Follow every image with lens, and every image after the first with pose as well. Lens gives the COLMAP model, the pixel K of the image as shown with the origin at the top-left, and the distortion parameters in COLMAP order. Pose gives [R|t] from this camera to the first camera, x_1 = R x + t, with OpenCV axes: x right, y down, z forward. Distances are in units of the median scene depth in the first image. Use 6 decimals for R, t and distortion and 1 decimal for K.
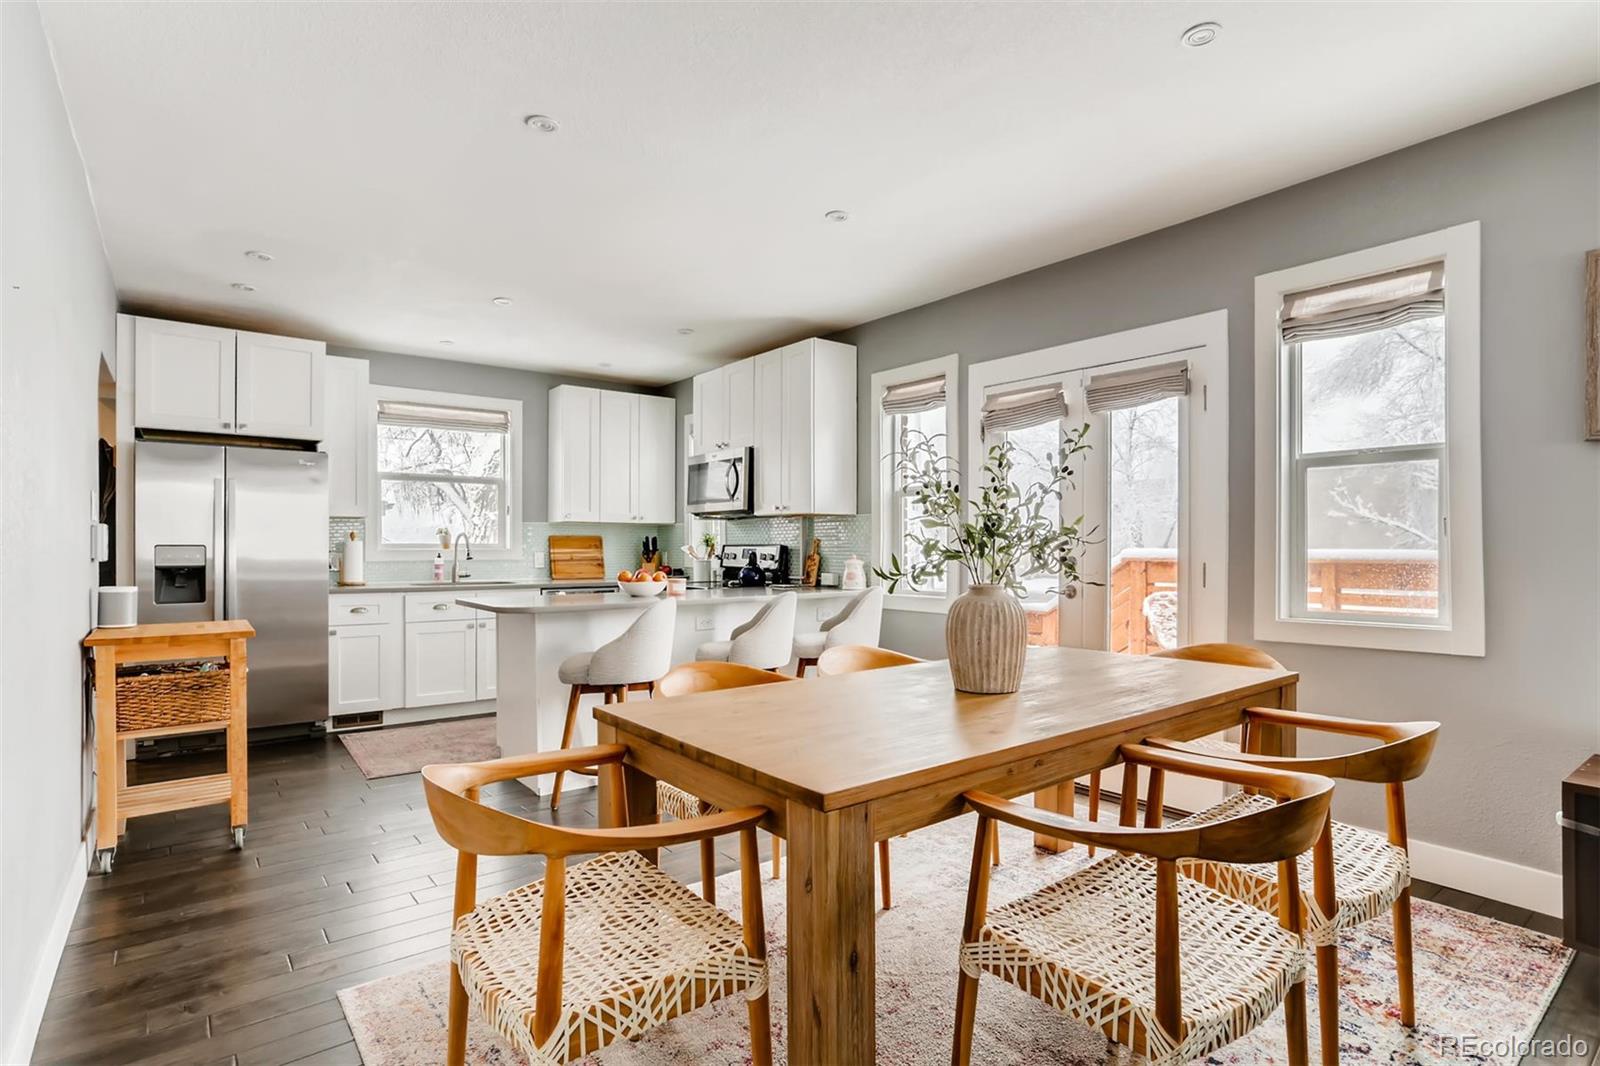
lens RADIAL K [[803.8, 0, 794.7], [0, 803.8, 545.4], [0, 0, 1]] dist [-0.031717, 0.027749]
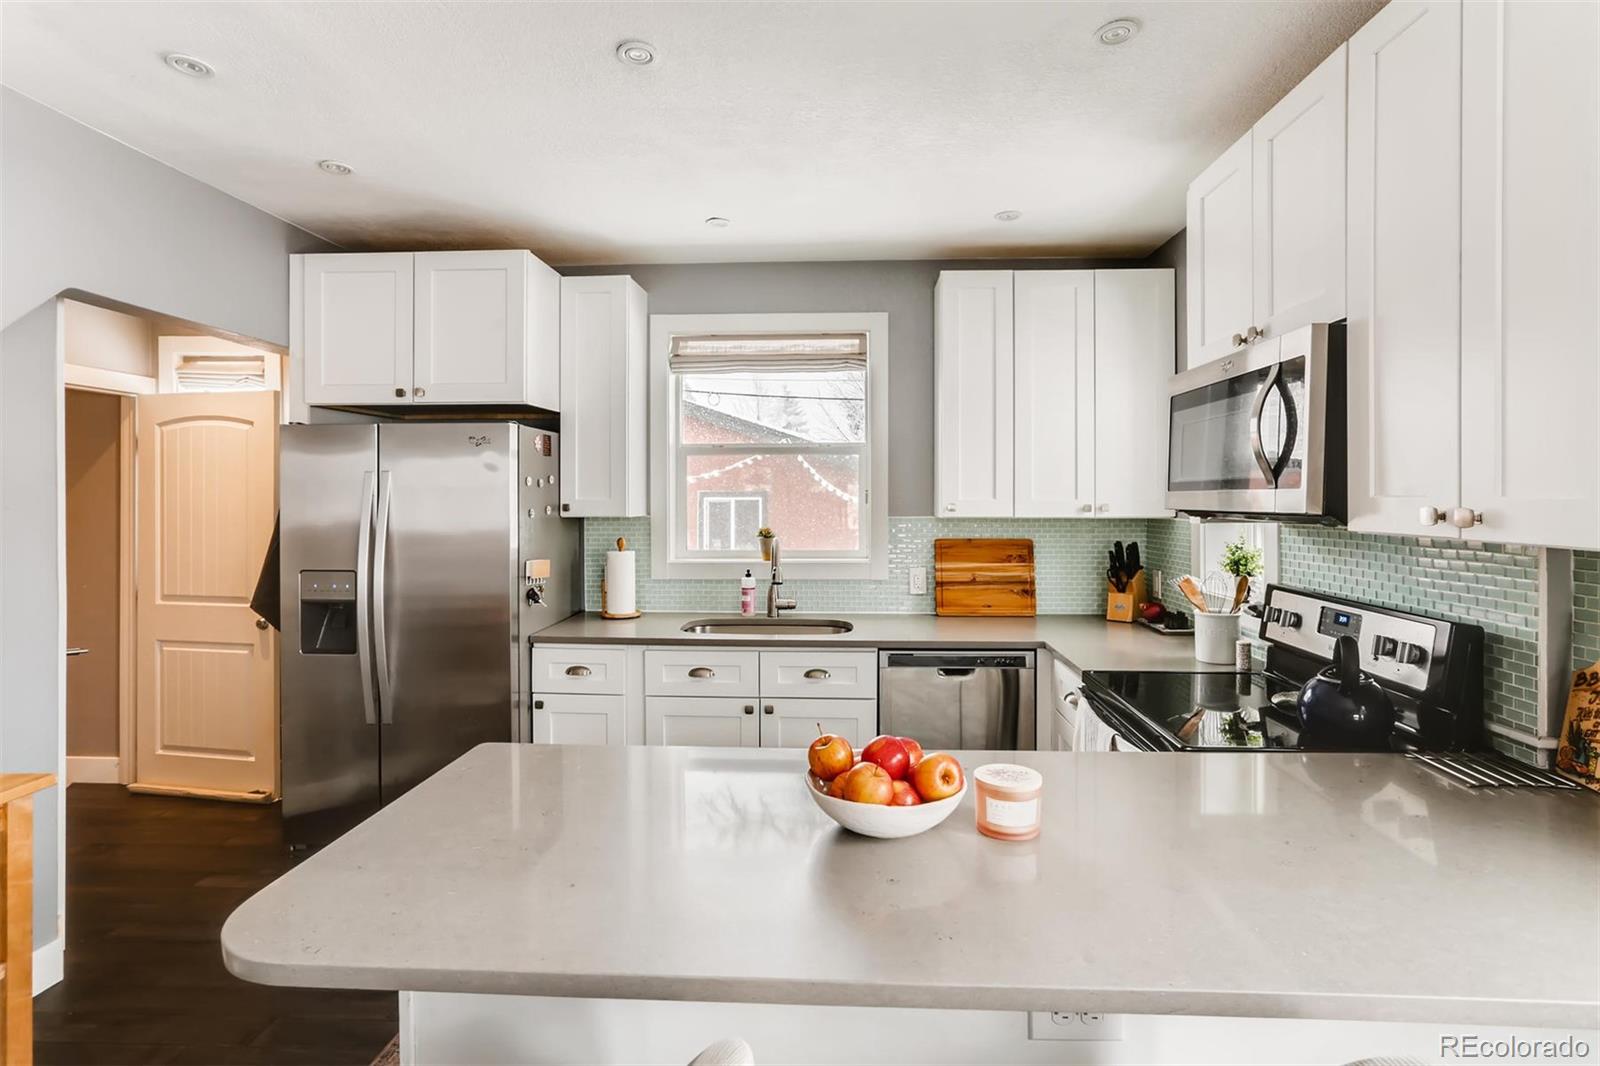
lens RADIAL K [[784.9, 0, 803.9], [0, 784.9, 494.8], [0, 0, 1]] dist [-0.031068, 0.025506]
pose [[0.761832, -0.002730, -0.647768, -0.013376], [0.001699, 0.999996, -0.002217, -0.050939], [0.647772, 0.000589, 0.761834, 0.602456]]
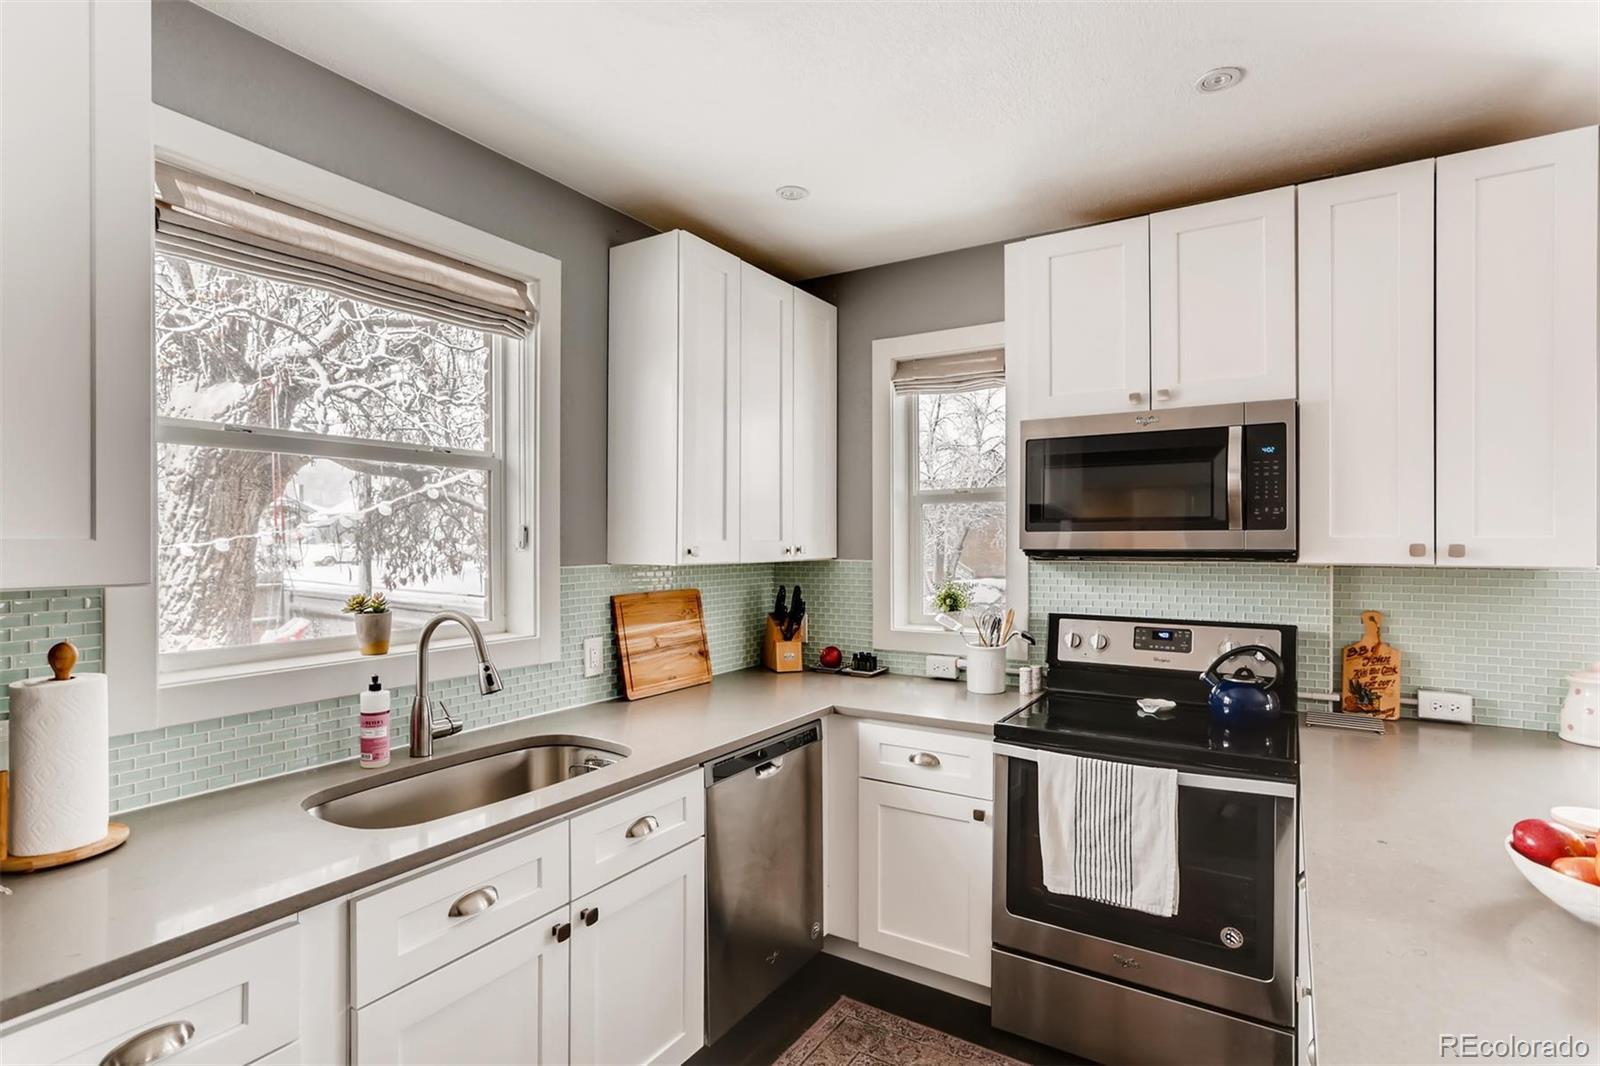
lens RADIAL K [[783.9, 0, 803.8], [0, 783.9, 539.7], [0, 0, 1]] dist [-0.036224, 0.023896]
pose [[0.935020, -0.000265, 0.354594, -0.424587], [0.000227, 1.000000, 0.000148, -0.048859], [-0.354594, -0.000058, 0.935020, 0.694909]]
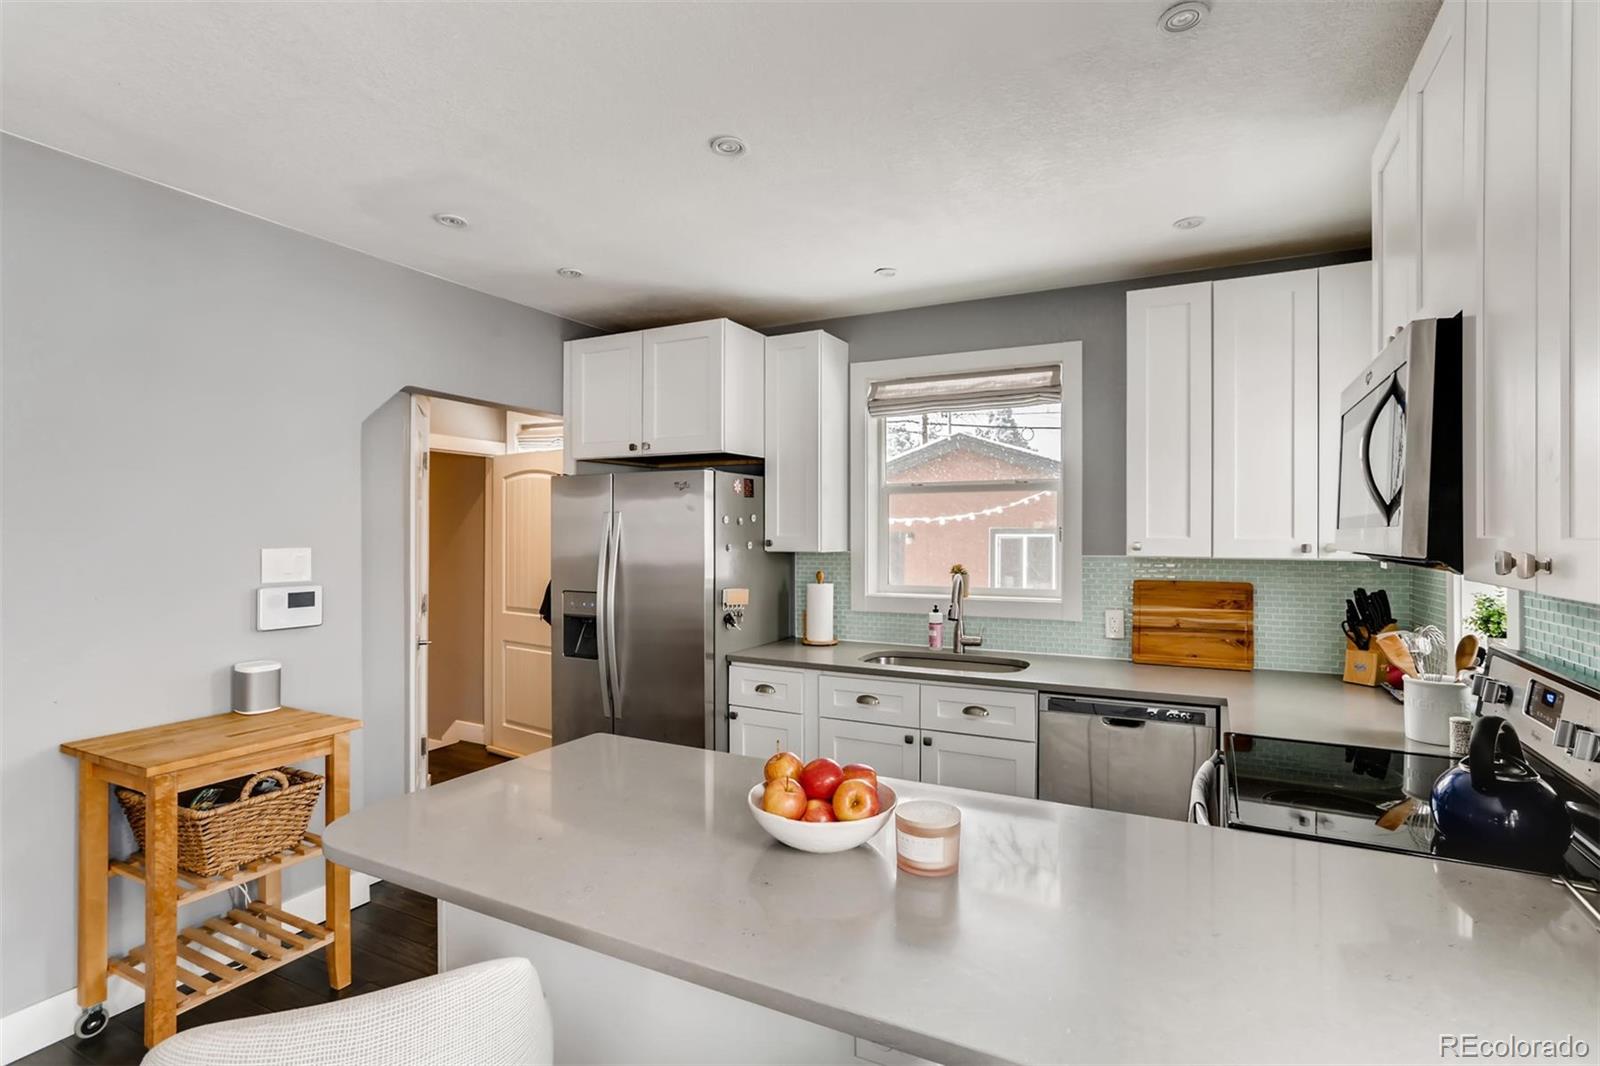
lens RADIAL K [[776.1, 0, 810.1], [0, 776.1, 530.3], [0, 0, 1]] dist [-0.042365, 0.040133]
pose [[0.434710, -0.002693, -0.900567, 0.077556], [-0.001251, 0.999993, -0.003595, -0.051377], [0.900570, 0.002689, 0.434703, 0.688133]]
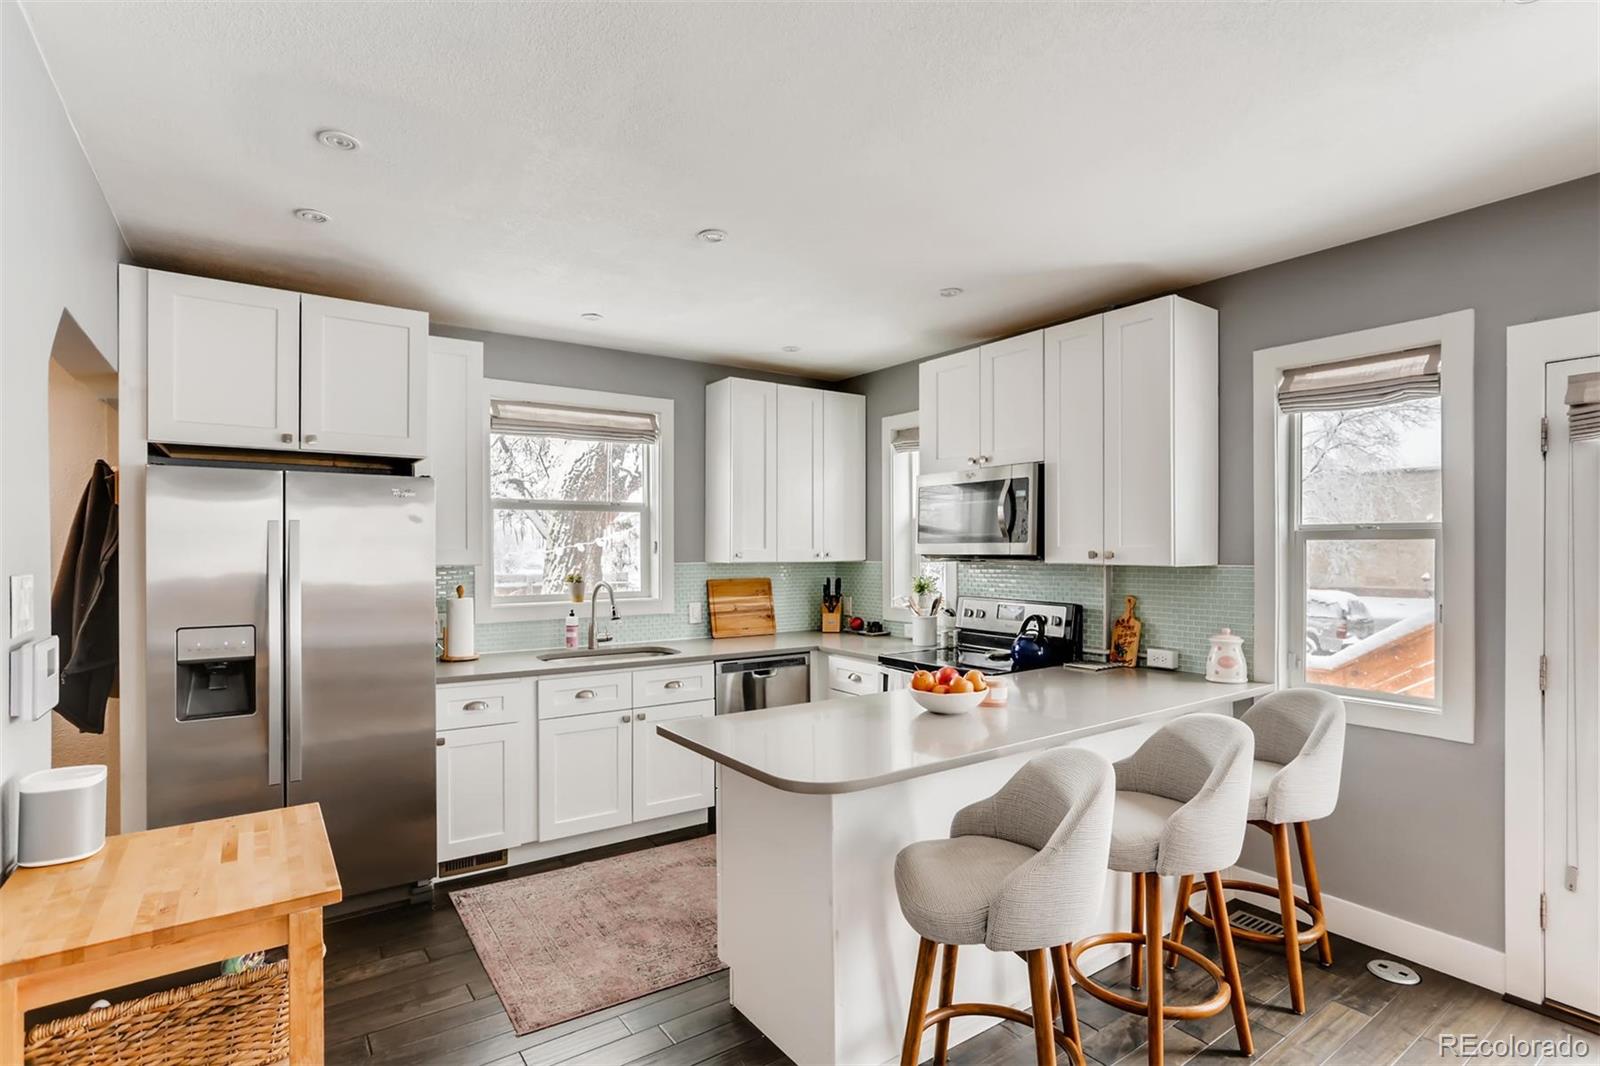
lens RADIAL K [[792.6, 0, 802.3], [0, 792.6, 549.2], [0, 0, 1]] dist [-0.033362, 0.025322]
pose [[0.999058, -0.001921, -0.043359, -0.220393], [0.002030, 0.999995, 0.002485, -0.050118], [0.043354, -0.002571, 0.999056, 0.314754]]
